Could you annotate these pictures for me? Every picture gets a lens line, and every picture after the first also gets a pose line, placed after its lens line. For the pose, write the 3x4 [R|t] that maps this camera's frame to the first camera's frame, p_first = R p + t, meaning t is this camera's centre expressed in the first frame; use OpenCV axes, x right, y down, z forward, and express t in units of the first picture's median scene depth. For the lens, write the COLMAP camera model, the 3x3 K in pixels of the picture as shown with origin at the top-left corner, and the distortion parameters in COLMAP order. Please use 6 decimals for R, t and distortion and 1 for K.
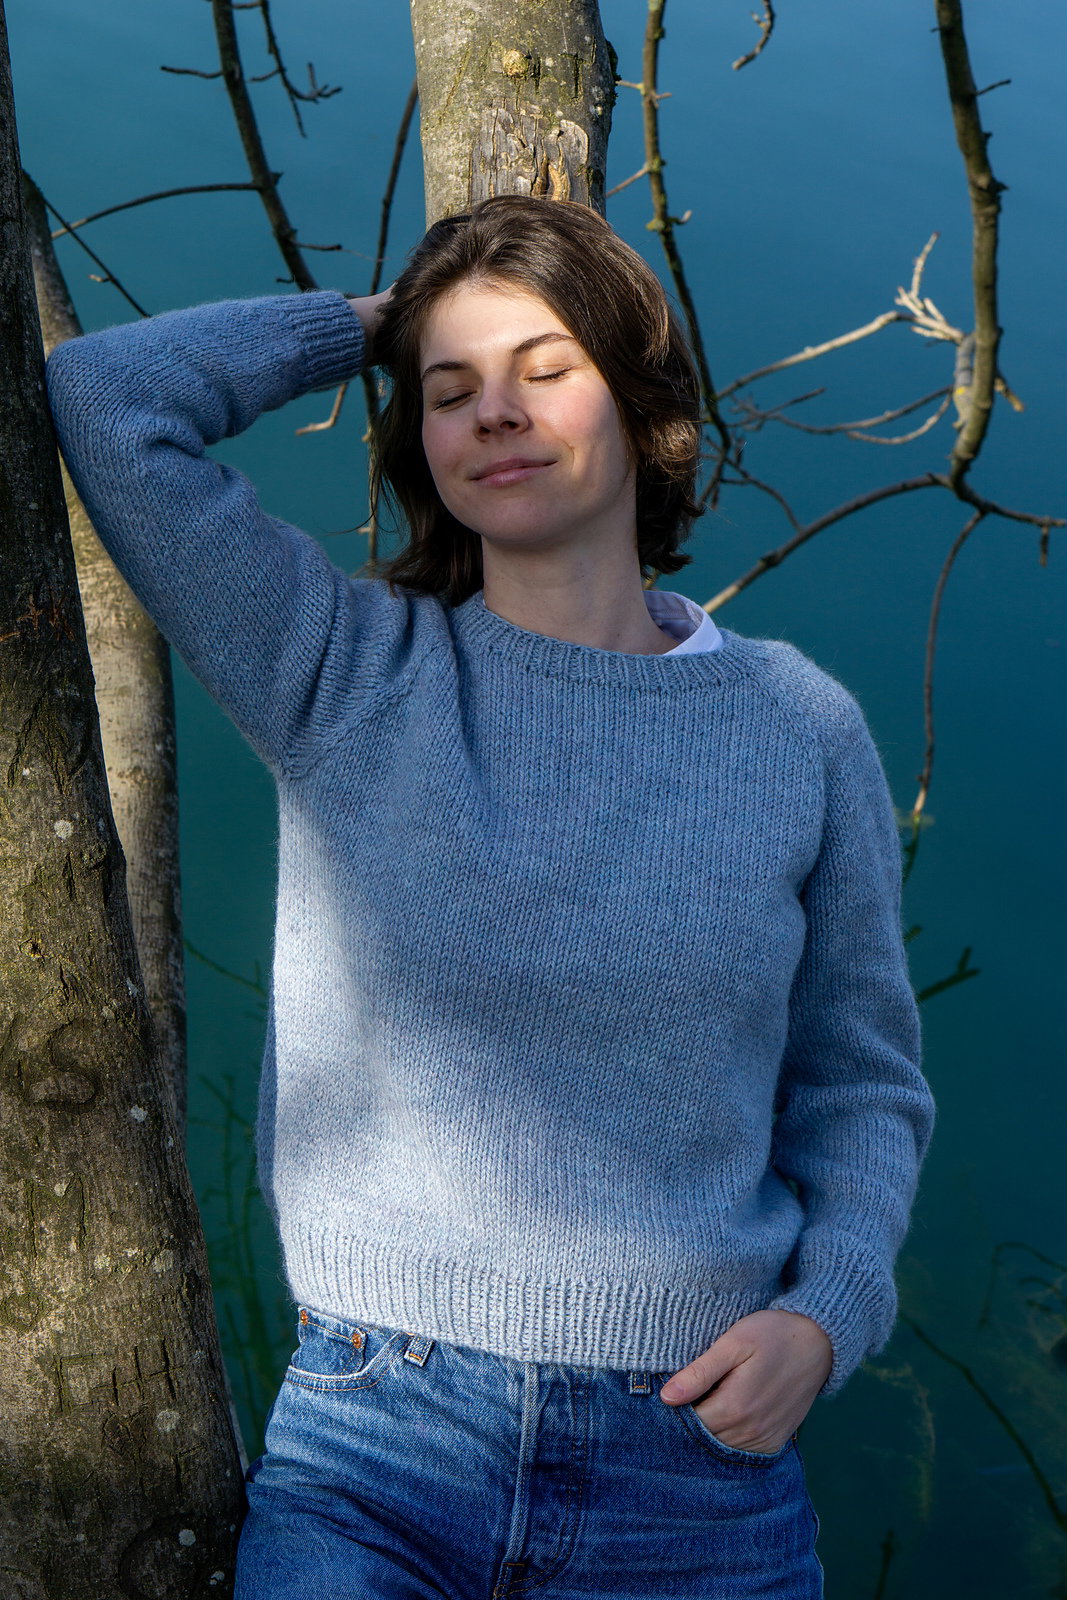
lens RADIAL K [[3457.1, 0, 528.6], [0, 3457.1, 800.9], [0, 0, 1]] dist [0.126085, 0.000000]
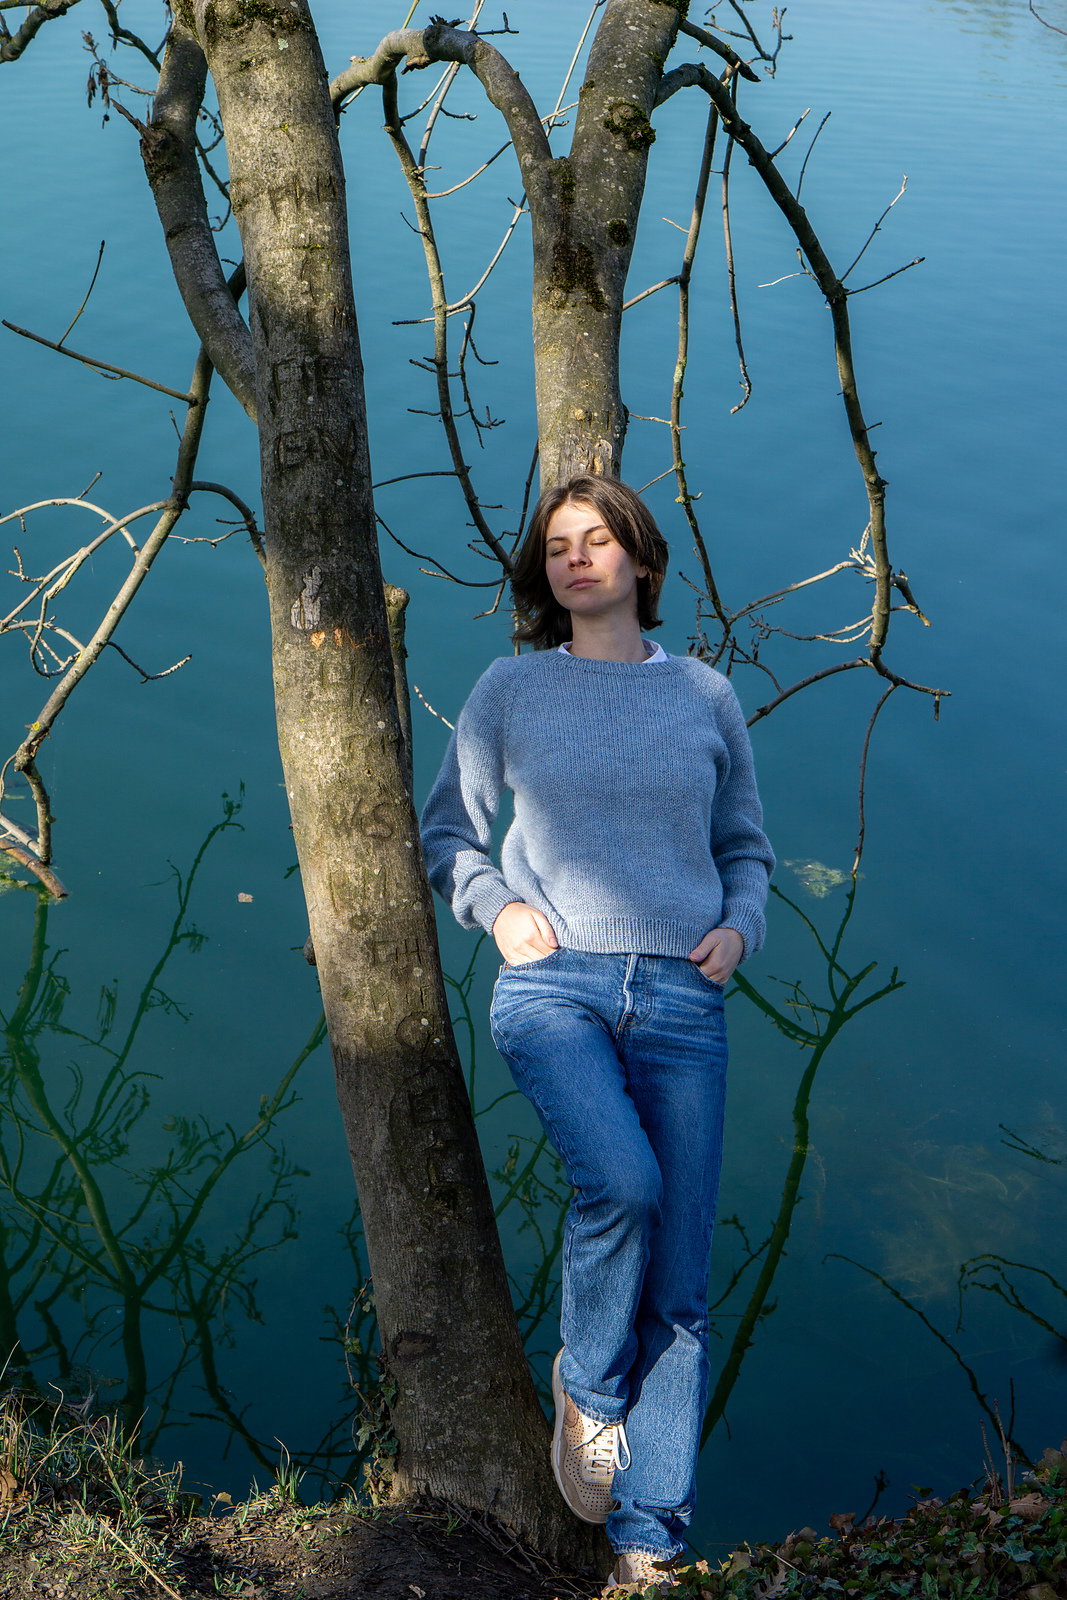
lens RADIAL K [[3457.1, 0, 536.0], [0, 3457.1, 799.2], [0, 0, 1]] dist [0.126085, 0.000000]
pose [[0.998901, 0.019718, -0.042522, 0.066215], [-0.023477, 0.995683, -0.089803, 0.234443], [0.040568, 0.090702, 0.995051, -1.192449]]
